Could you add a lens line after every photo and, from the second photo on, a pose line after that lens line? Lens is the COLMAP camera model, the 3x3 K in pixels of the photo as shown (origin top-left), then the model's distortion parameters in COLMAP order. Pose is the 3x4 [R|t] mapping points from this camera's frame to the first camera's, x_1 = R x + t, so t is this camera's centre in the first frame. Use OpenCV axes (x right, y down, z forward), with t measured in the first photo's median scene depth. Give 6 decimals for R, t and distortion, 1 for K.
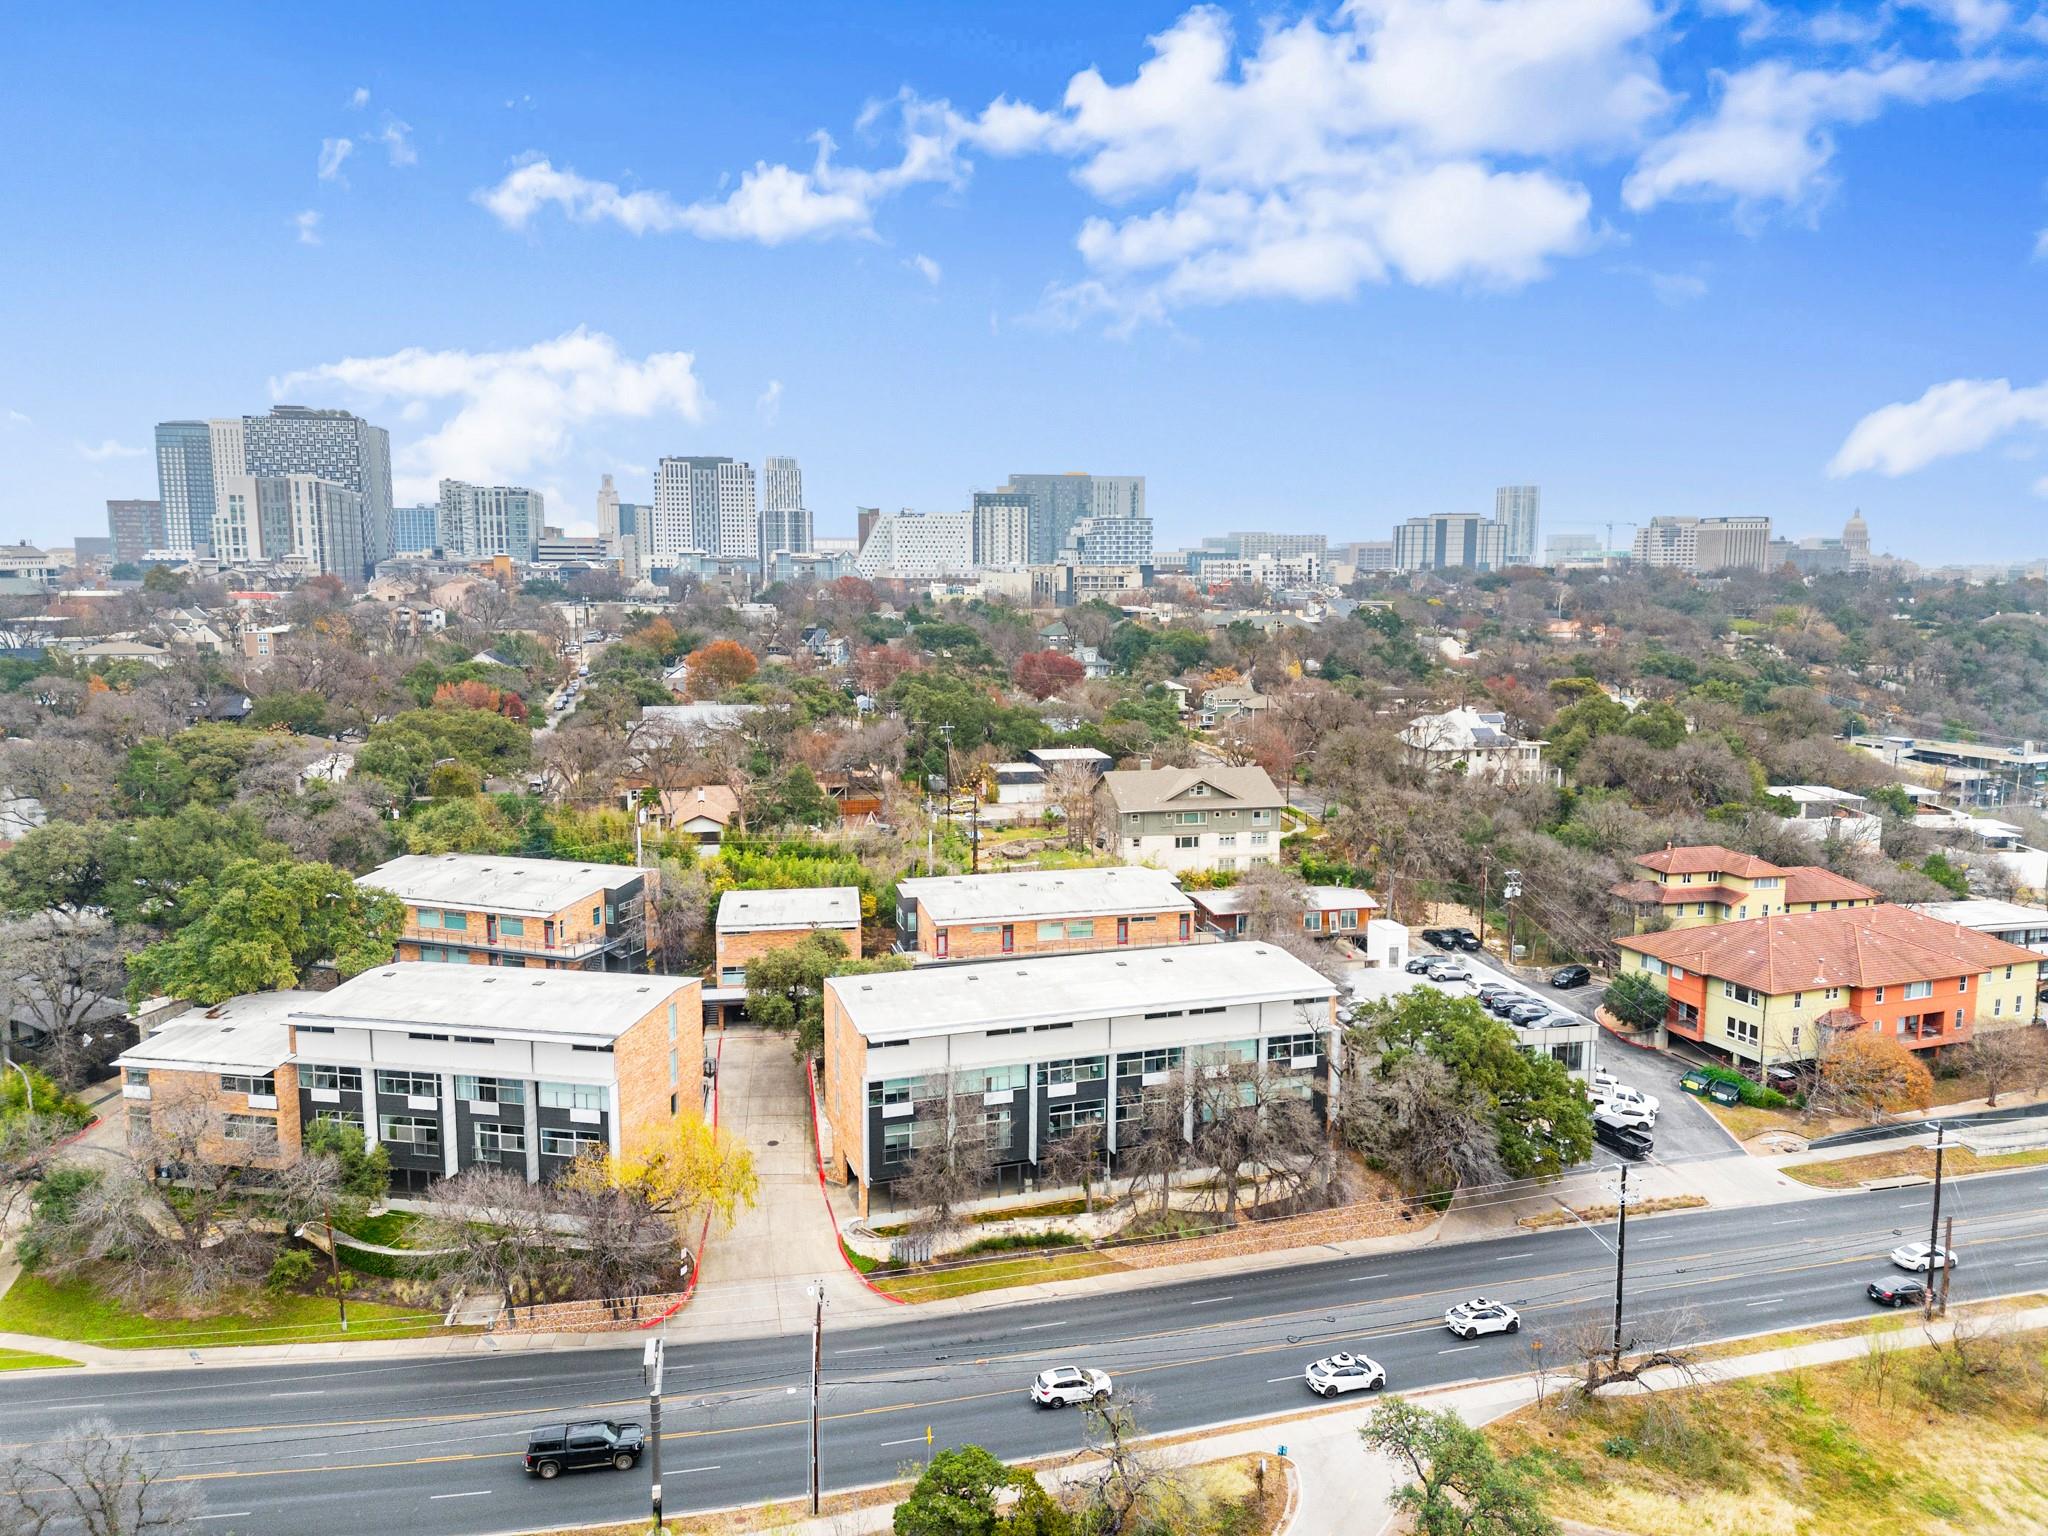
lens RADIAL K [[1500.7, 0, 1035.4], [0, 1500.7, 761.1], [0, 0, 1]] dist [0.097264, -0.098992]
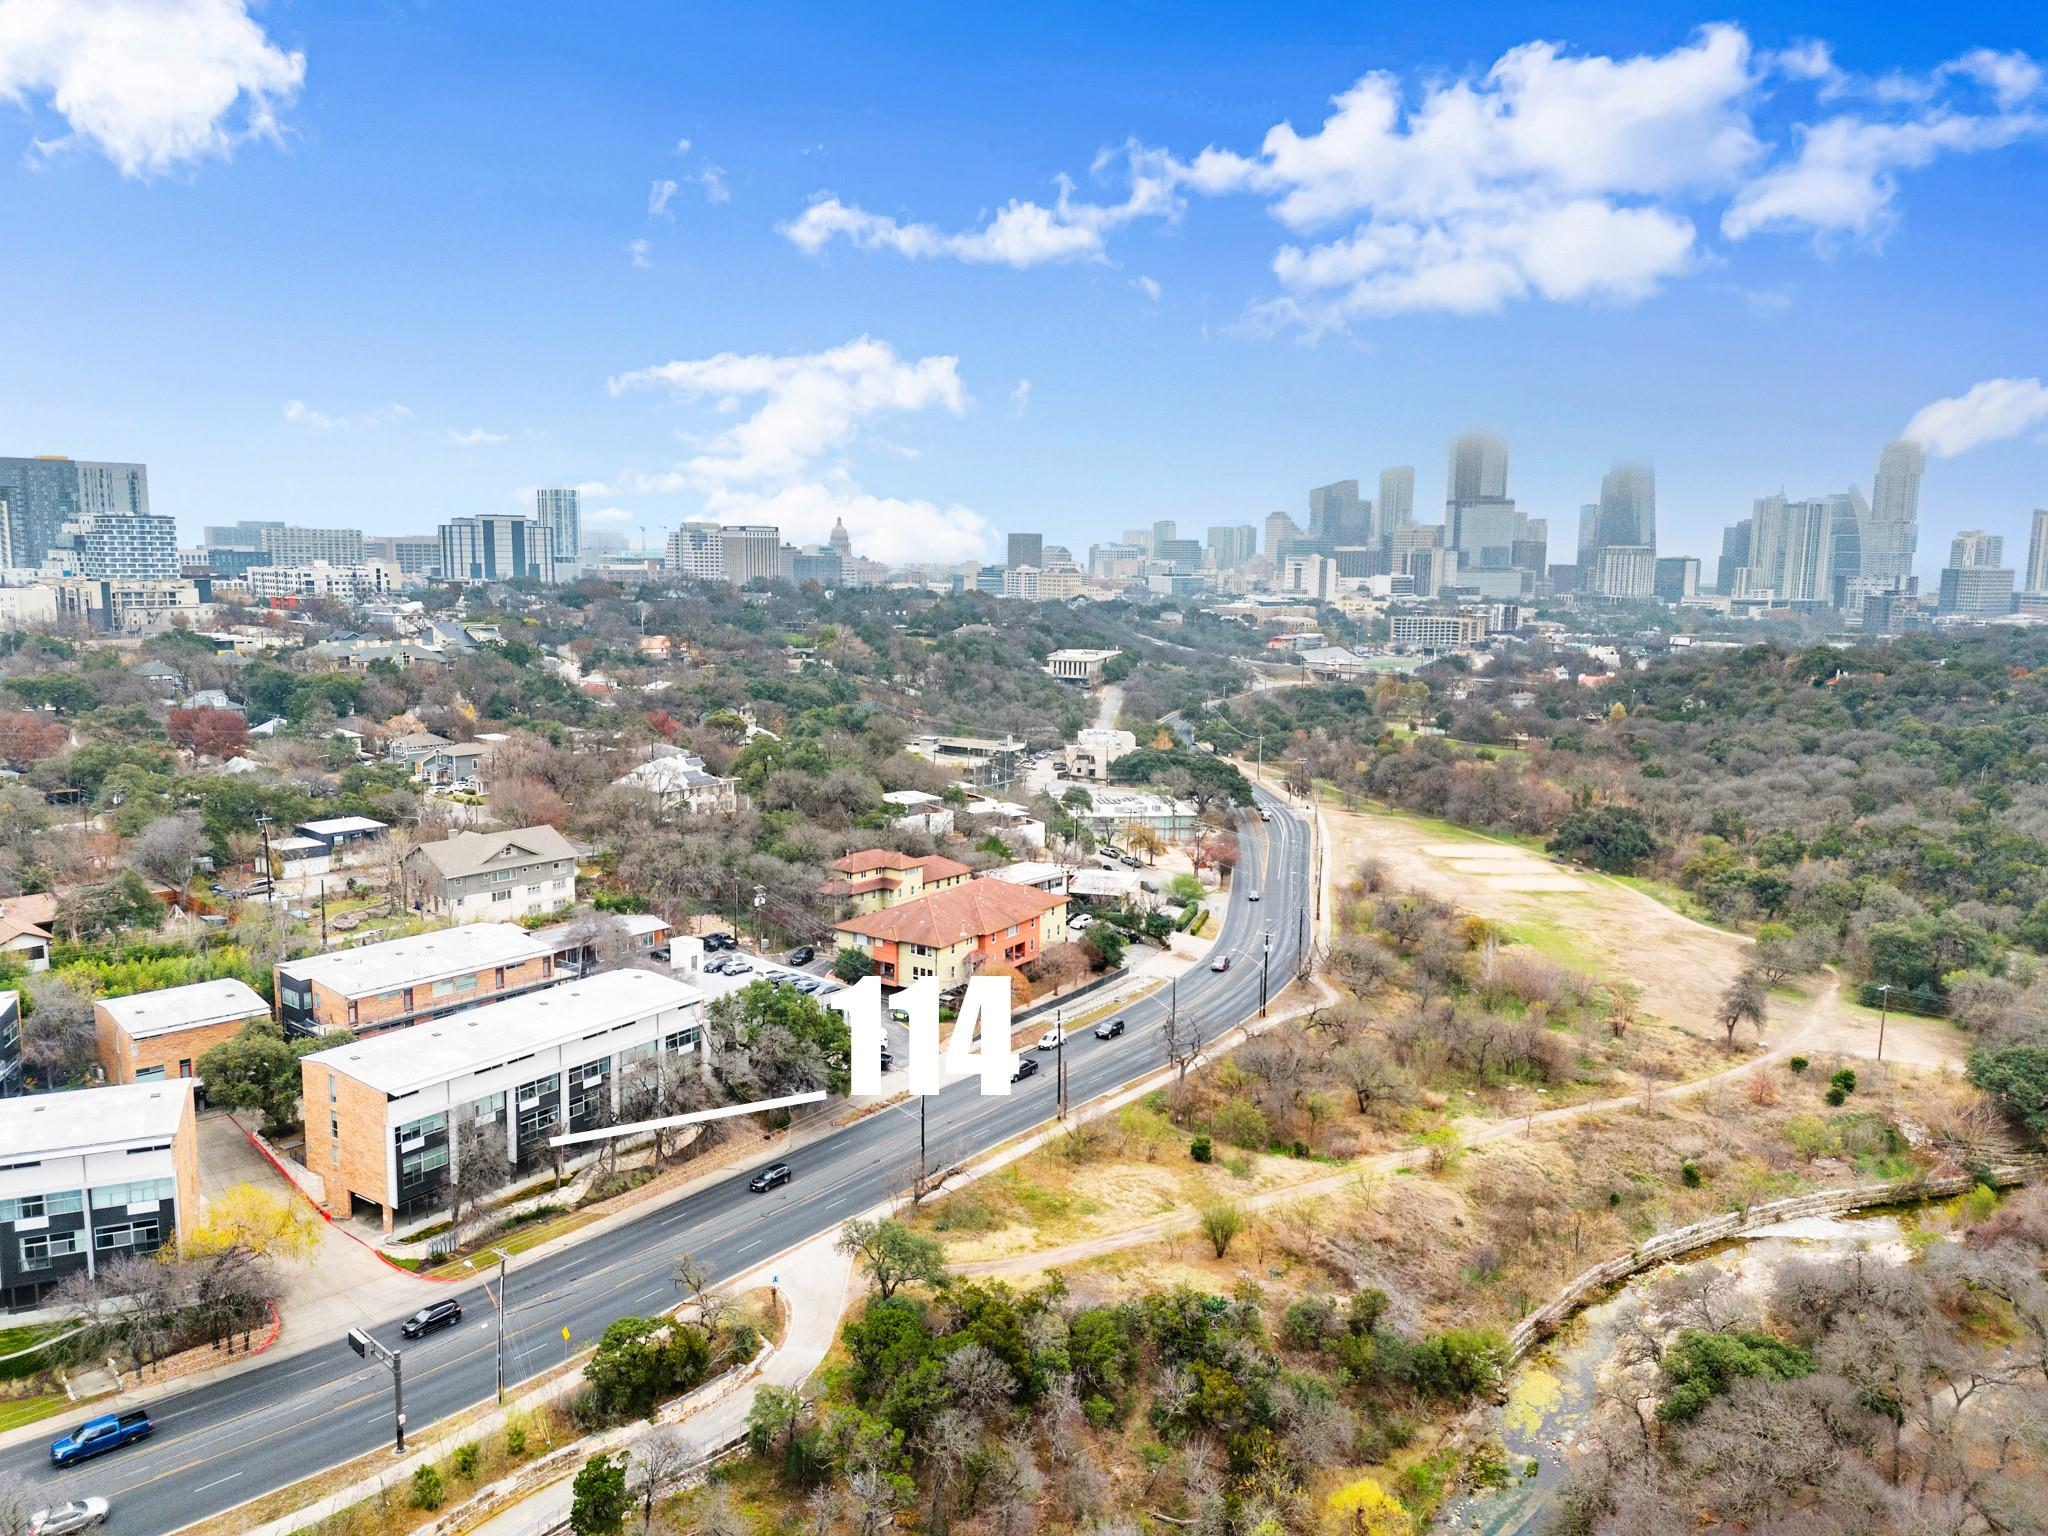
lens RADIAL K [[1500.7, 0, 1035.4], [0, 1500.7, 761.1], [0, 0, 1]] dist [0.097264, -0.098992]
pose [[0.808231, -0.075530, 0.584002, -0.298625], [0.066631, 0.997101, 0.036742, -0.081318], [-0.585084, 0.009217, 0.810920, -0.278684]]
